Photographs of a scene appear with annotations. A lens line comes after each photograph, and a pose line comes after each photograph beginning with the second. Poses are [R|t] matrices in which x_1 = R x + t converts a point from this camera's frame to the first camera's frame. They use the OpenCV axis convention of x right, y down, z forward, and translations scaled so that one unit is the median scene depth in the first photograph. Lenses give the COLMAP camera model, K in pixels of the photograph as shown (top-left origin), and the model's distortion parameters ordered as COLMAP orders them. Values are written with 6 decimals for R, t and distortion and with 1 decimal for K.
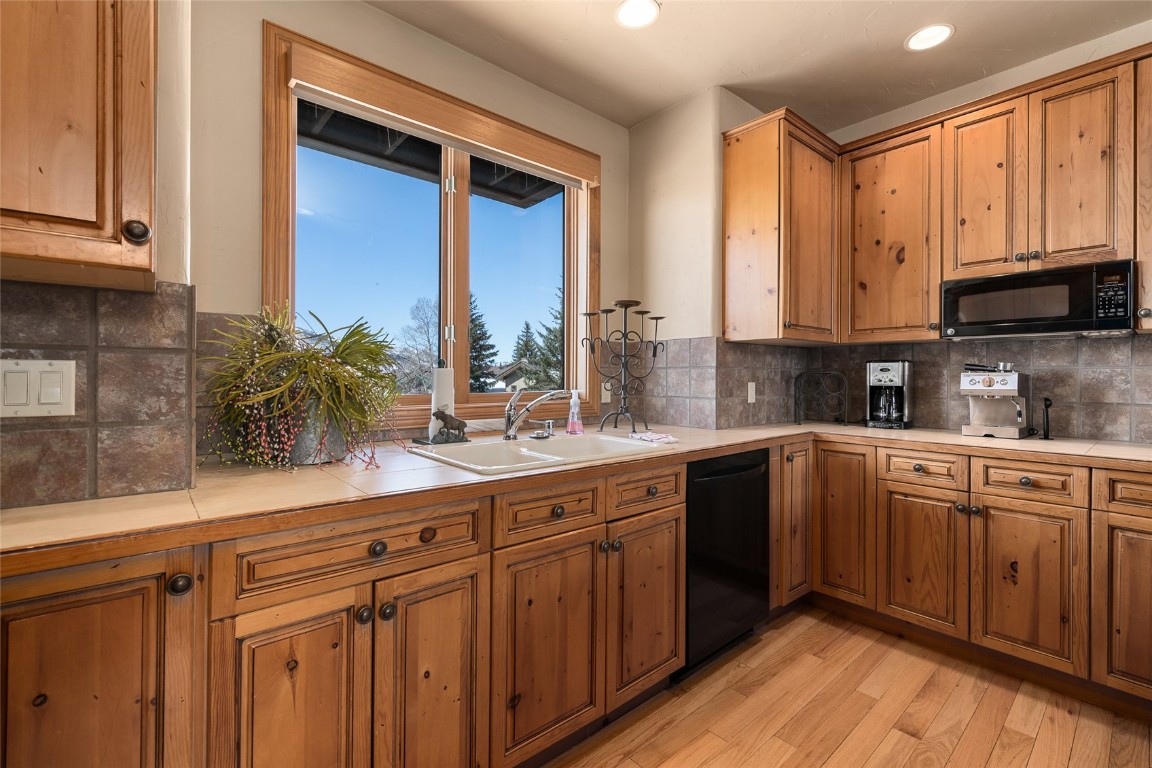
lens RADIAL K [[507.8, 0, 570.2], [0, 507.8, 376.3], [0, 0, 1]] dist [0.010355, -0.001129]
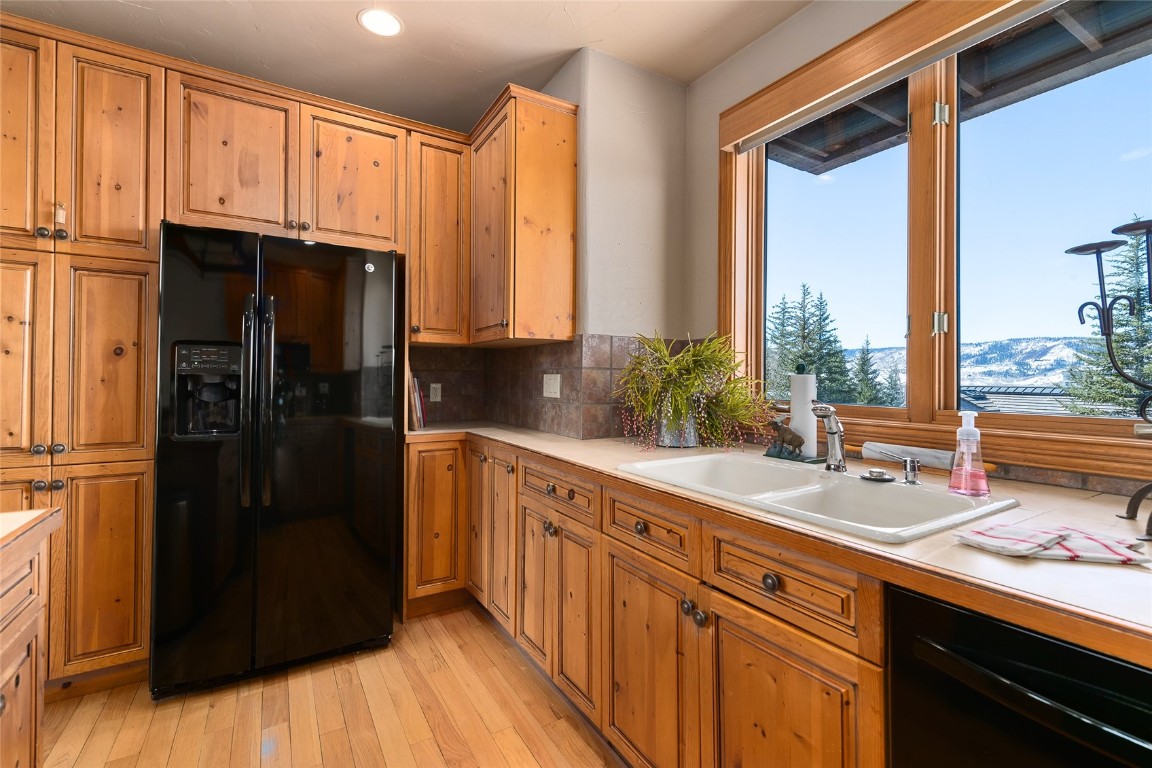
lens RADIAL K [[507.8, 0, 577.6], [0, 507.8, 376.1], [0, 0, 1]] dist [0.010355, -0.001129]
pose [[-0.175883, -0.013375, -0.984320, 0.964246], [-0.012597, 0.999856, -0.011336, 0.003189], [0.984331, 0.010406, -0.176026, 1.109047]]
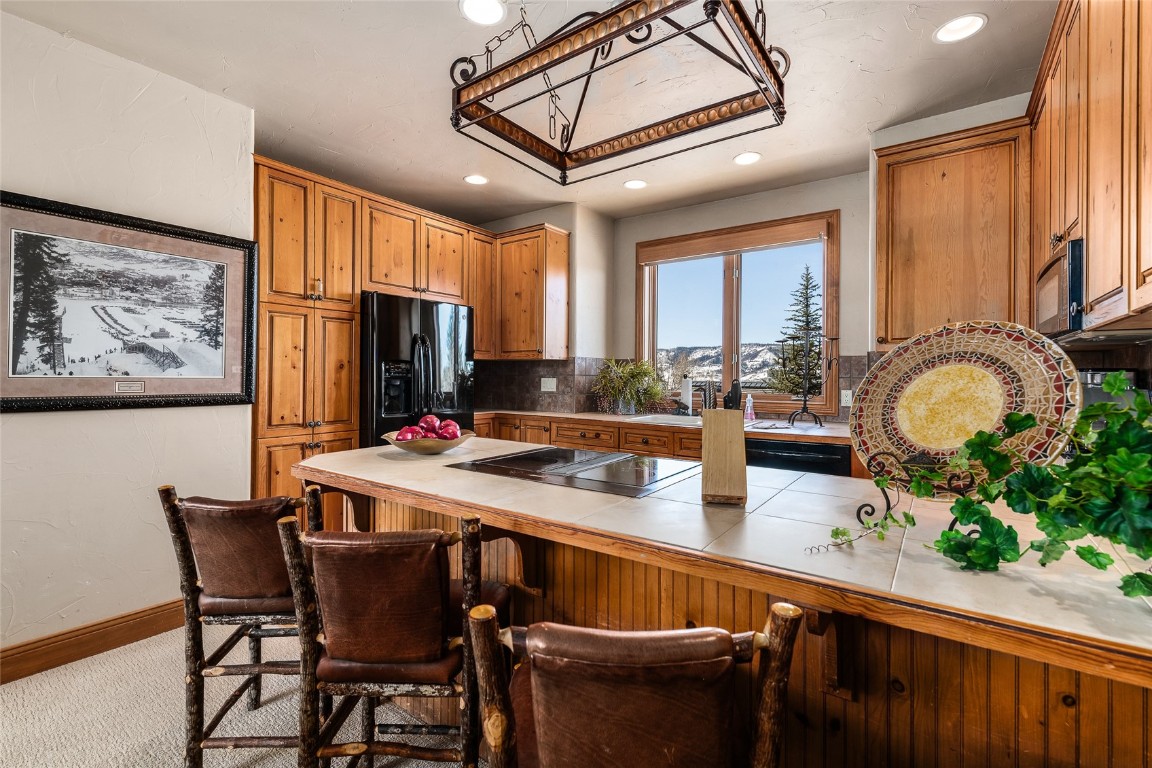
lens RADIAL K [[507.8, 0, 575.8], [0, 507.8, 381.4], [0, 0, 1]] dist [0.010355, -0.001129]
pose [[0.221236, 0.003106, -0.975215, 2.302629], [-0.009354, 0.999956, 0.001062, -0.006545], [0.975176, 0.008887, 0.221255, 0.184331]]
